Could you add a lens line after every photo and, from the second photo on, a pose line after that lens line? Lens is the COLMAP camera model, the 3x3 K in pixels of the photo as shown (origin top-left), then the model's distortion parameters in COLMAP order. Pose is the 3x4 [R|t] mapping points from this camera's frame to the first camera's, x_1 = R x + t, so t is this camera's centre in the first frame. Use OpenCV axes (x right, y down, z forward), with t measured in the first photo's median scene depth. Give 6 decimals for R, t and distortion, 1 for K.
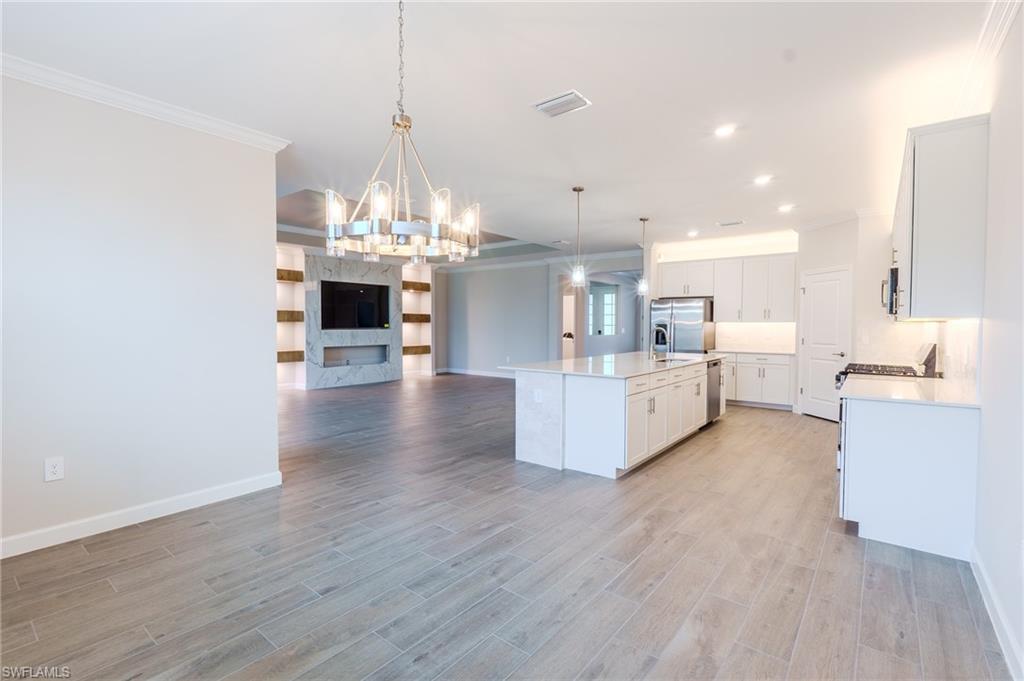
lens RADIAL K [[457.5, 0, 519.4], [0, 457.5, 342.5], [0, 0, 1]] dist [-0.000872, -0.000019]
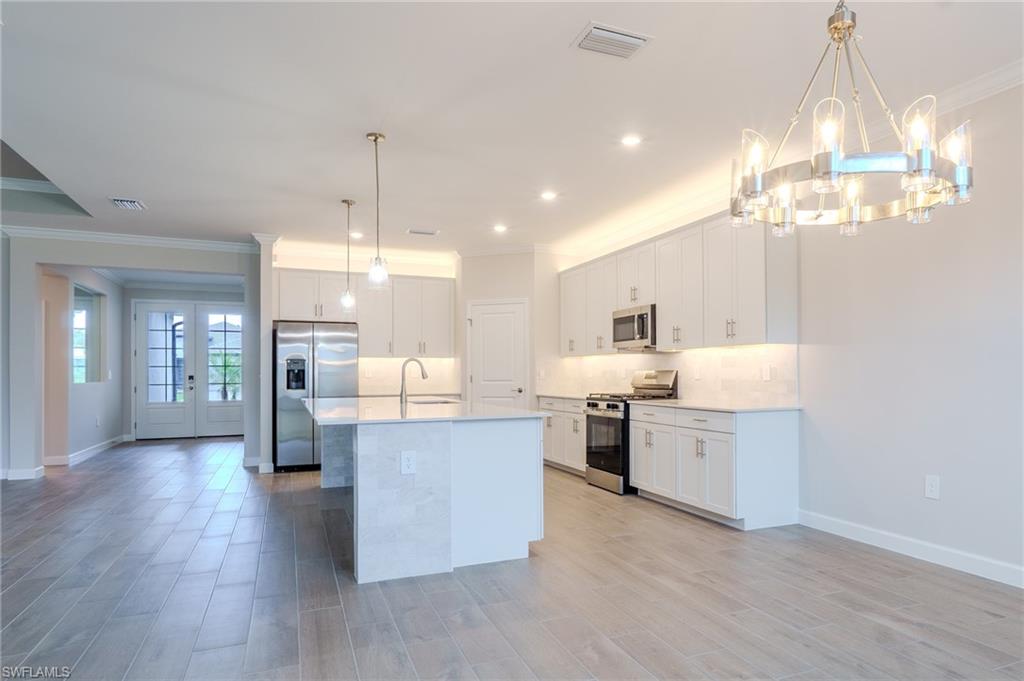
lens RADIAL K [[621.9, 0, 558.4], [0, 621.9, 370.1], [0, 0, 1]] dist [-0.004234, 0.000182]
pose [[0.486156, -0.001928, 0.873870, -0.408516], [0.040052, 0.998996, -0.020078, 0.013630], [-0.872954, 0.044761, 0.485745, 0.296446]]
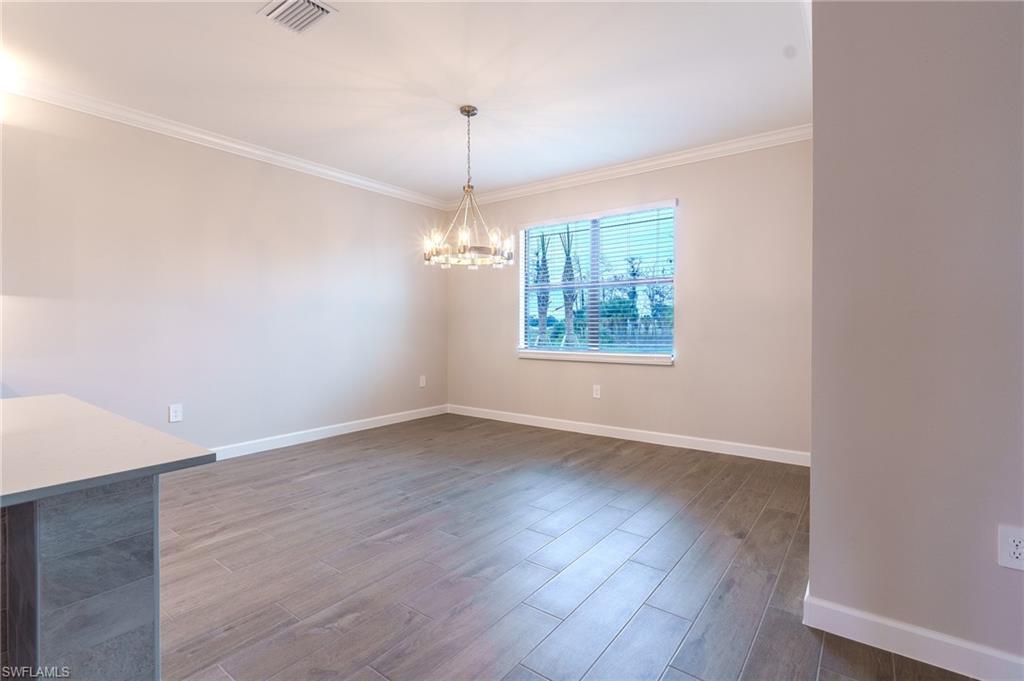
lens RADIAL K [[480.6, 0, 514.4], [0, 480.6, 328.0], [0, 0, 1]] dist [-0.003657, -0.000104]
pose [[-0.999969, -0.005107, -0.006046, -0.133700], [-0.005356, 0.999112, 0.041802, -0.007828], [0.005827, 0.041833, -0.999108, 0.903749]]
